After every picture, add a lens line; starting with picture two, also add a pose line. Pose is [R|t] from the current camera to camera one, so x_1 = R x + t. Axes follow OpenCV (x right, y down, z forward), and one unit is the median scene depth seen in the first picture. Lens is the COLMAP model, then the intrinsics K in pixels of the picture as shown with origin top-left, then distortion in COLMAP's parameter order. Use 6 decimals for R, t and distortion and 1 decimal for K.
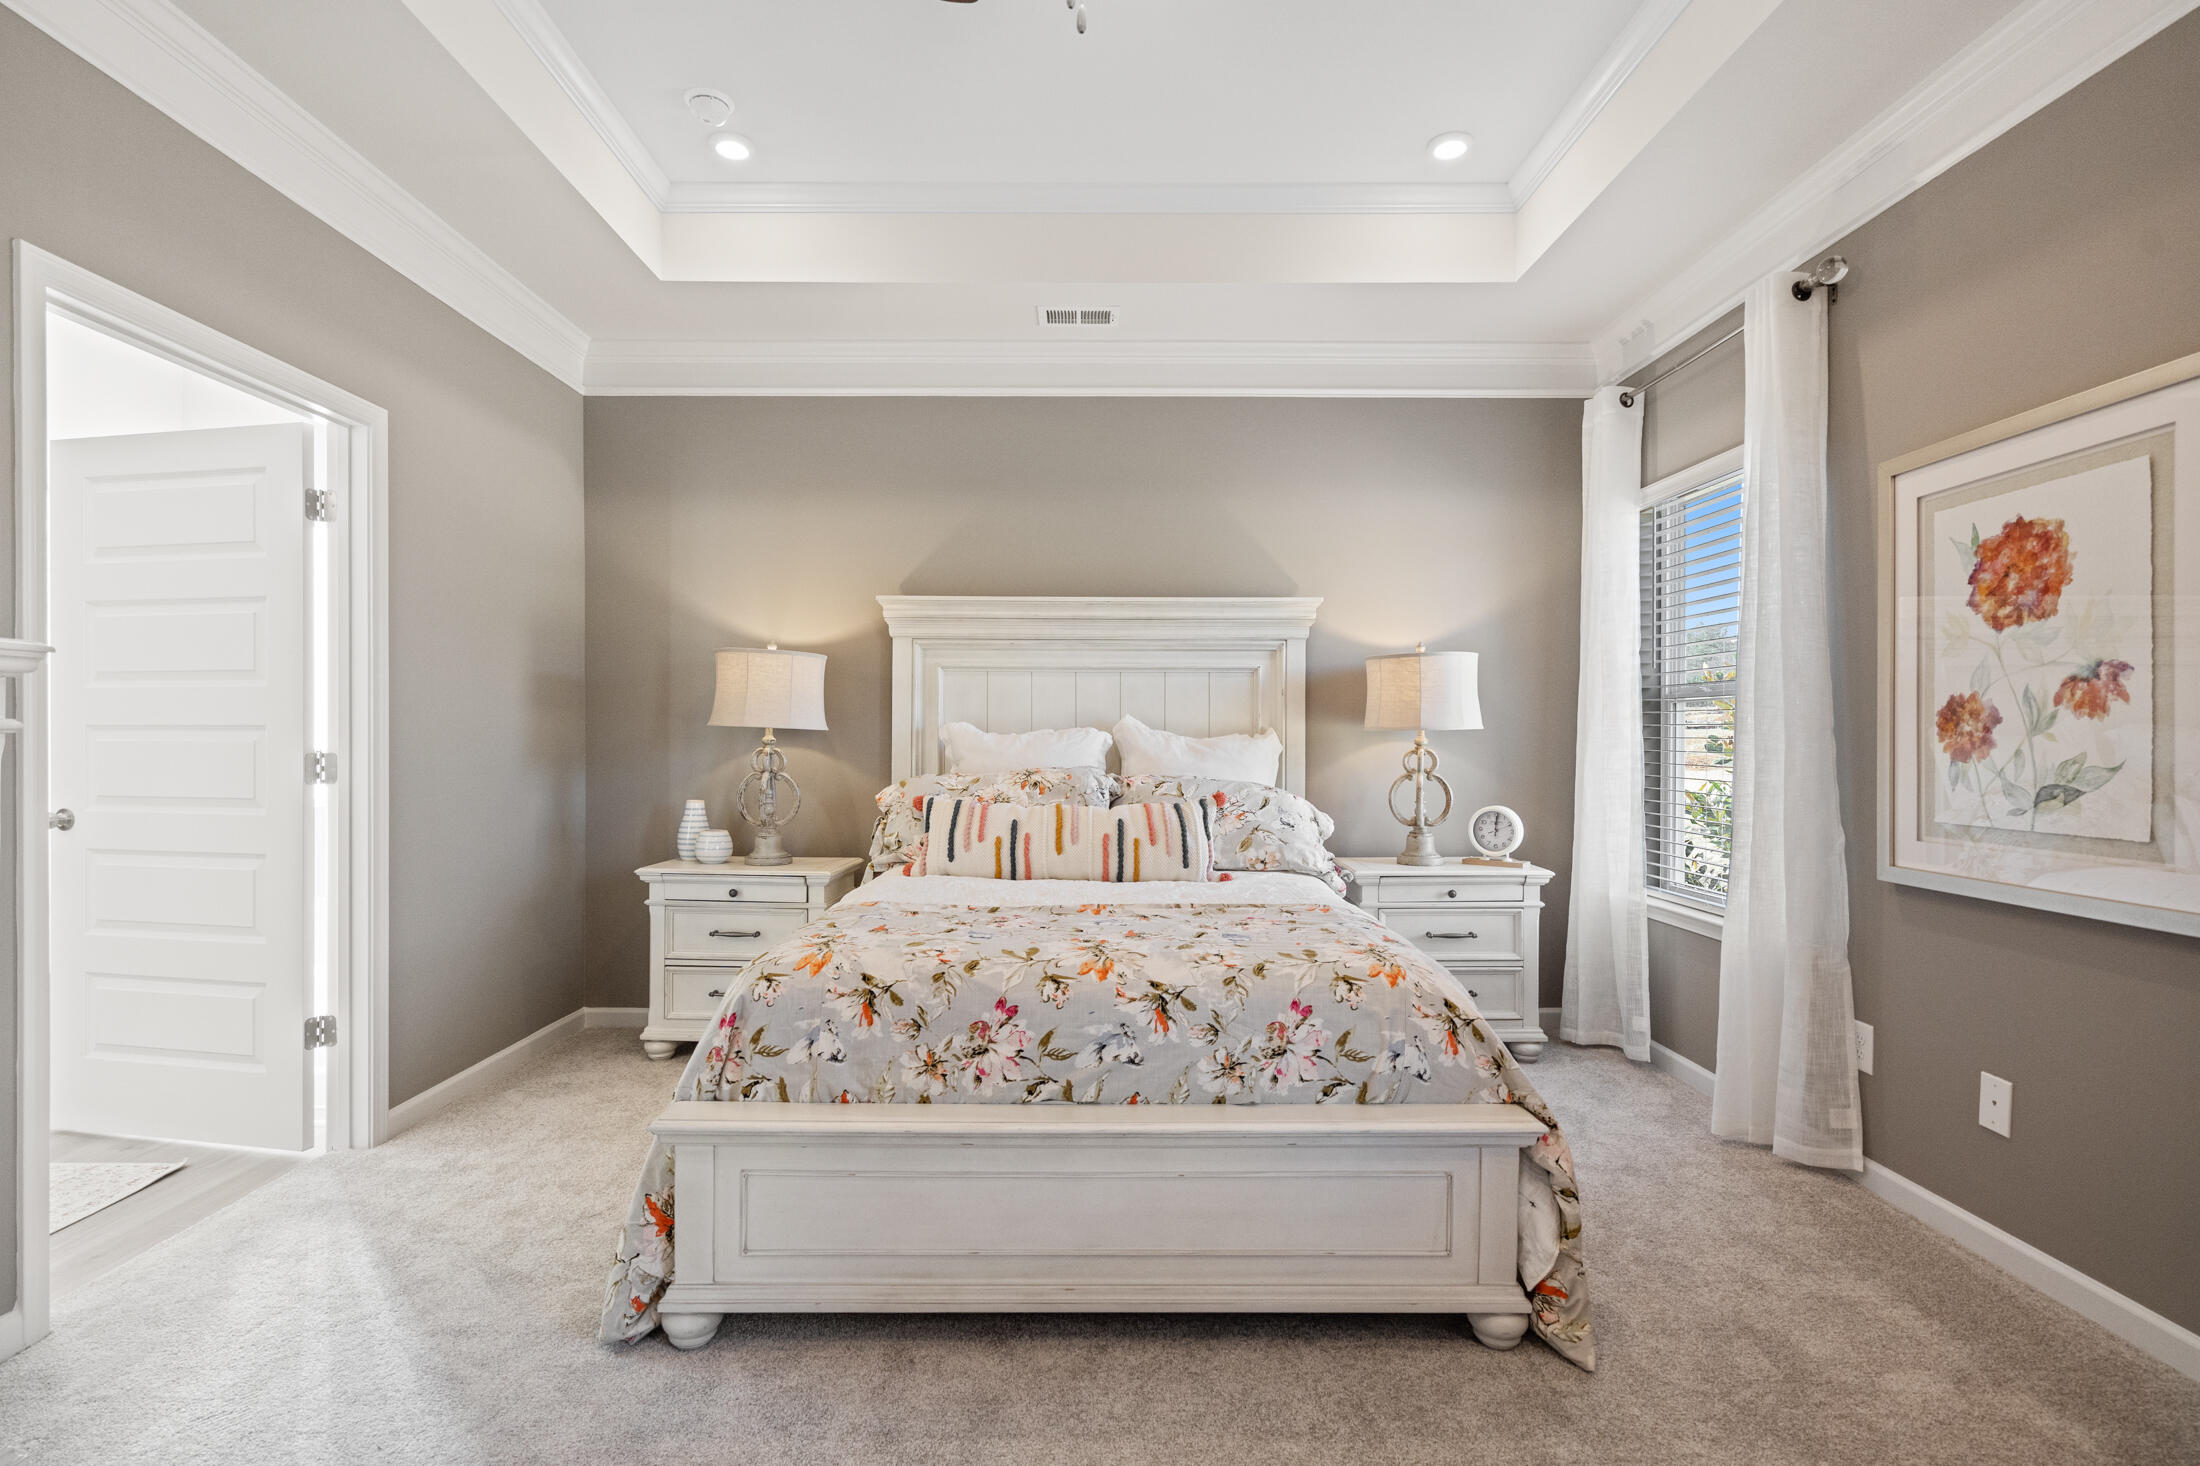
lens RADIAL K [[1049.4, 0, 1097.9], [0, 1049.4, 745.5], [0, 0, 1]] dist [-0.002986, 0.000334]
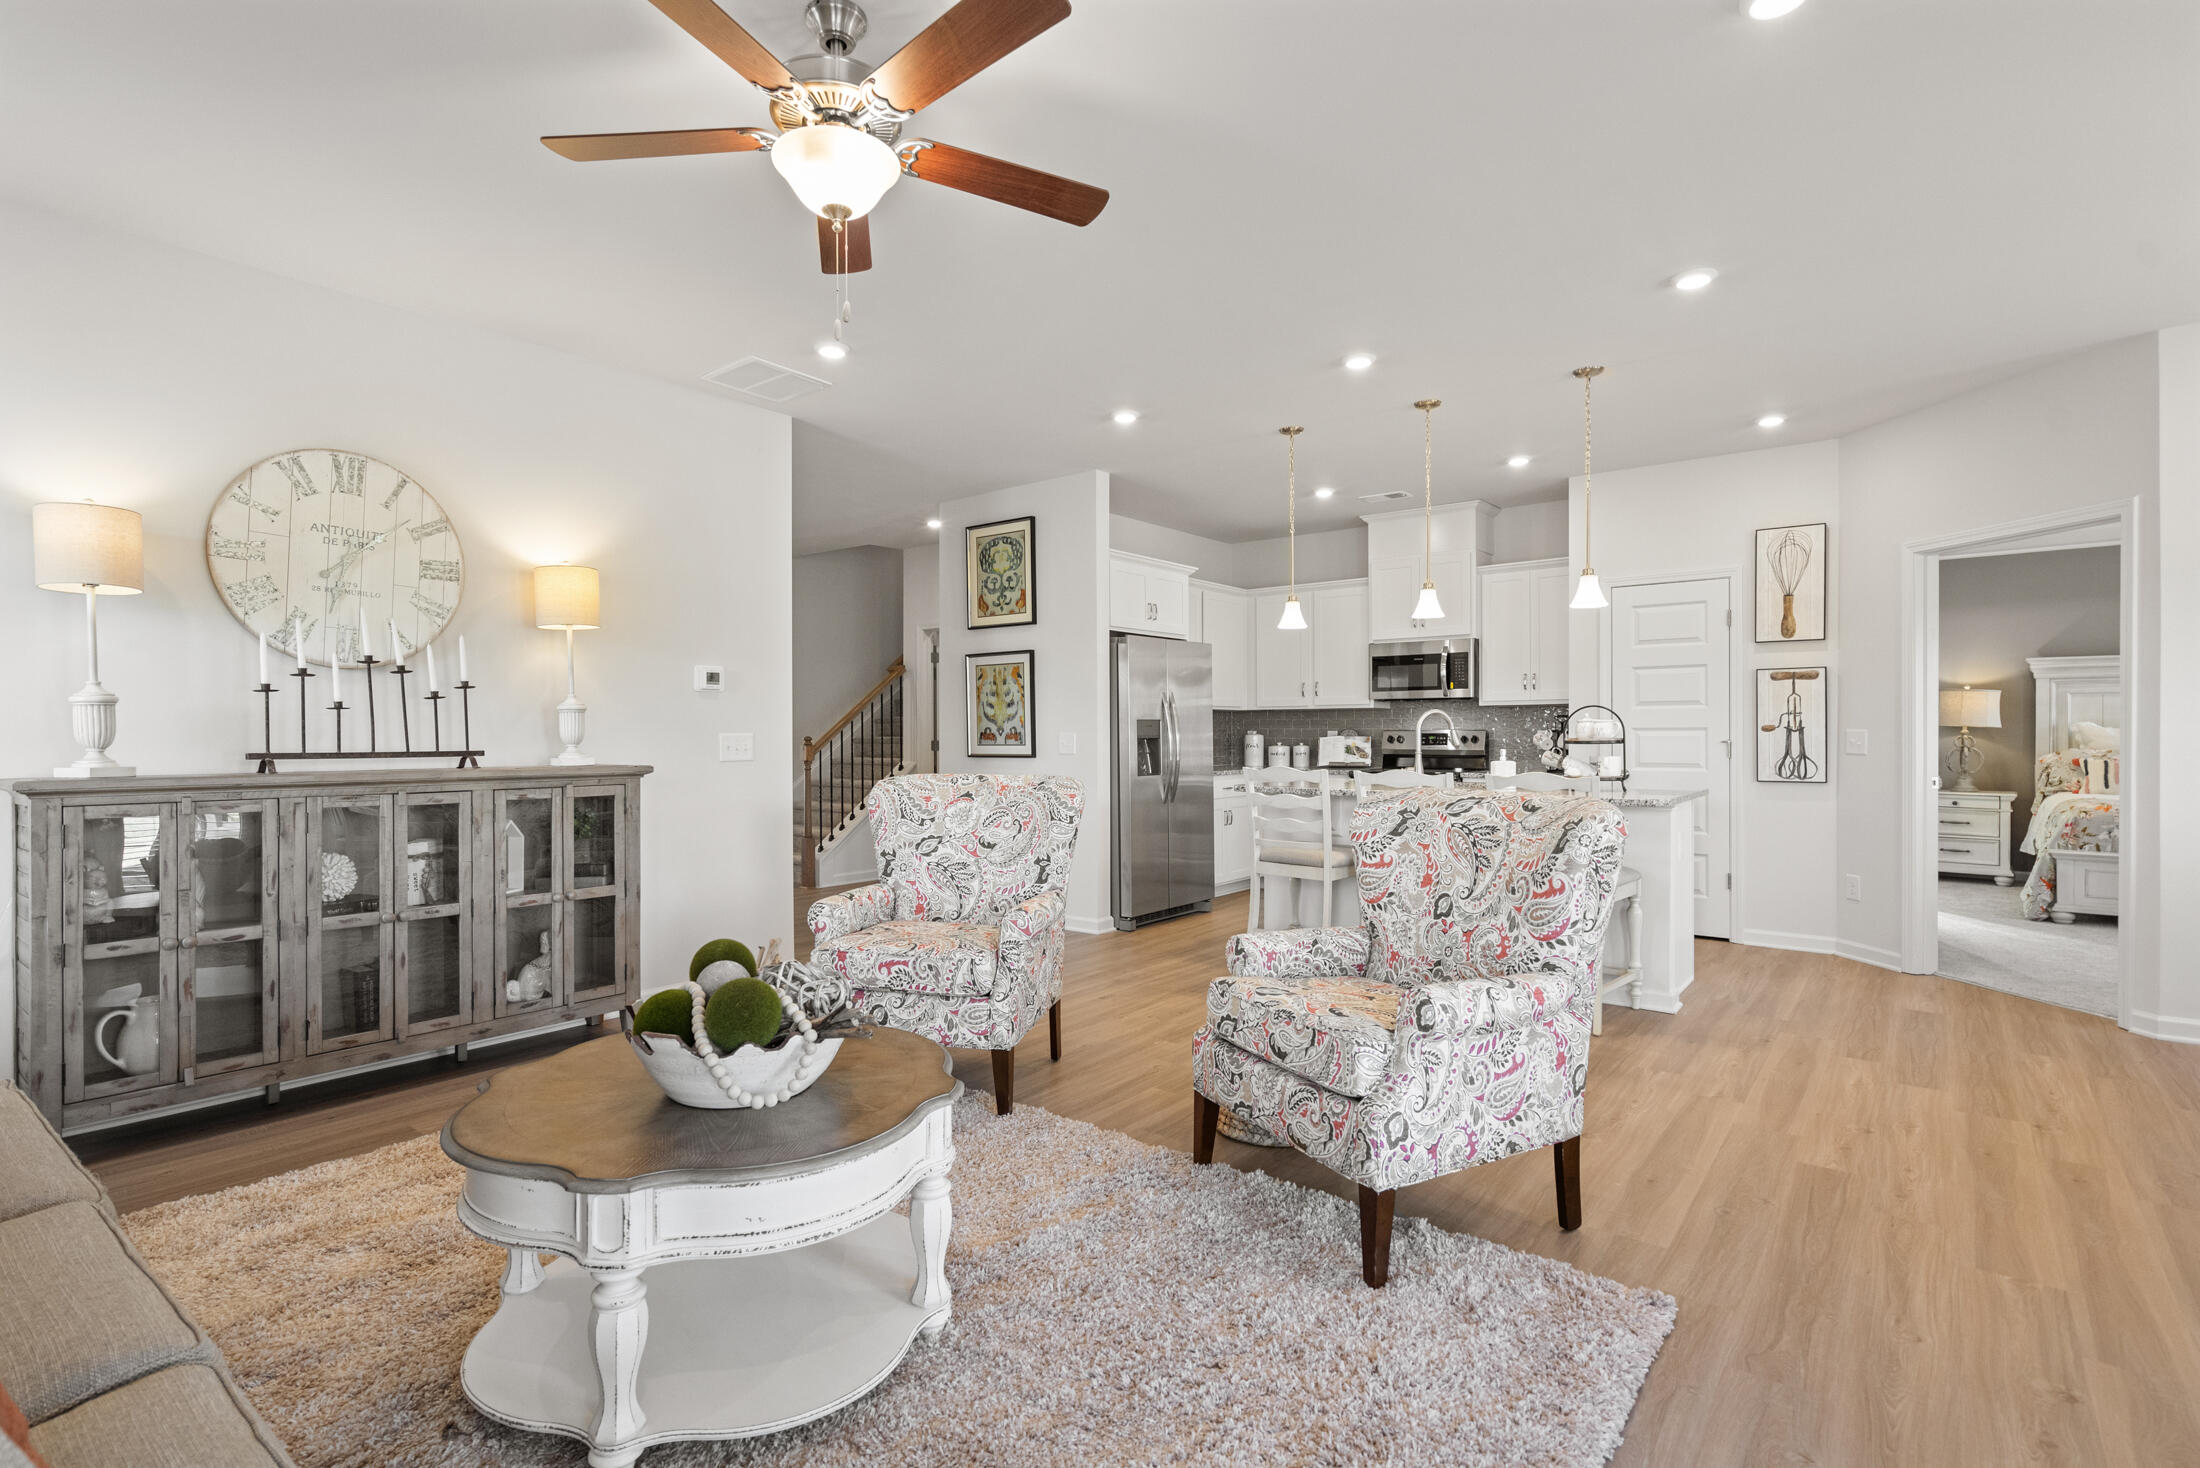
lens RADIAL K [[1049.4, 0, 1099.5], [0, 1049.4, 740.1], [0, 0, 1]] dist [-0.002986, 0.000334]
pose [[0.773110, -0.002337, -0.634268, -0.341524], [0.004110, 0.999991, 0.001325, 0.000514], [0.634259, -0.003632, 0.773112, -1.778684]]
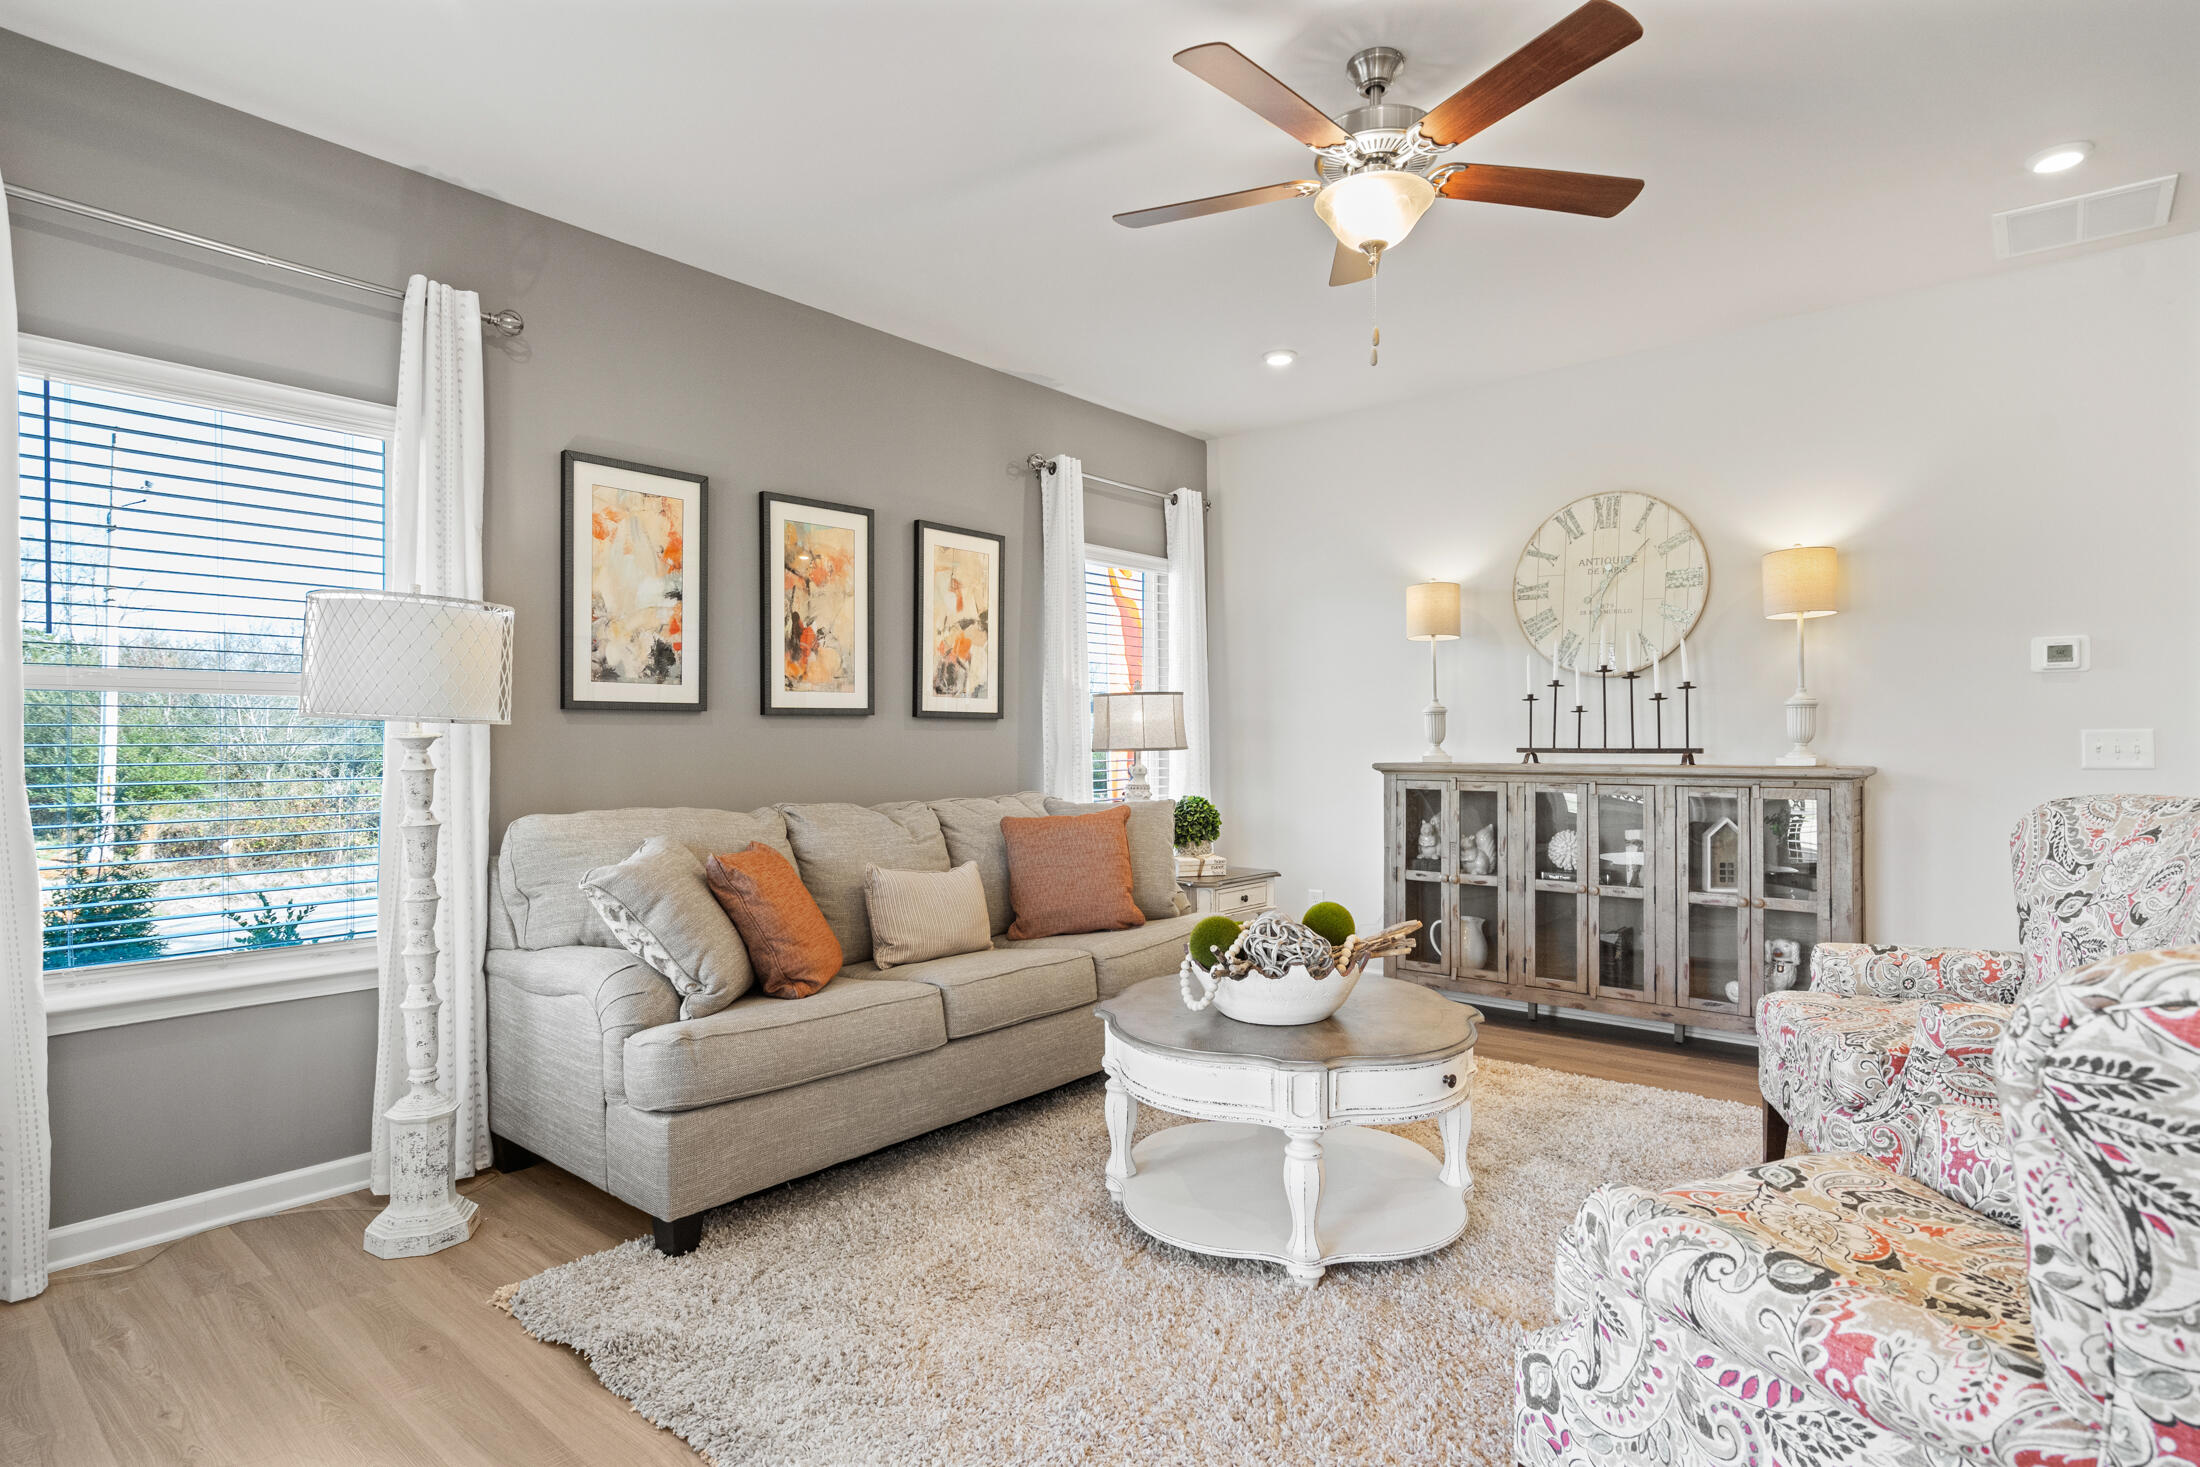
lens RADIAL K [[1143.1, 0, 1091.5], [0, 1143.1, 747.3], [0, 0, 1]] dist [0.000057, 0.000623]
pose [[-0.667159, 0.003610, -0.744907, -0.194763], [0.000184, 0.999989, 0.004681, 0.003214], [0.744916, 0.002986, -0.667152, -1.063871]]
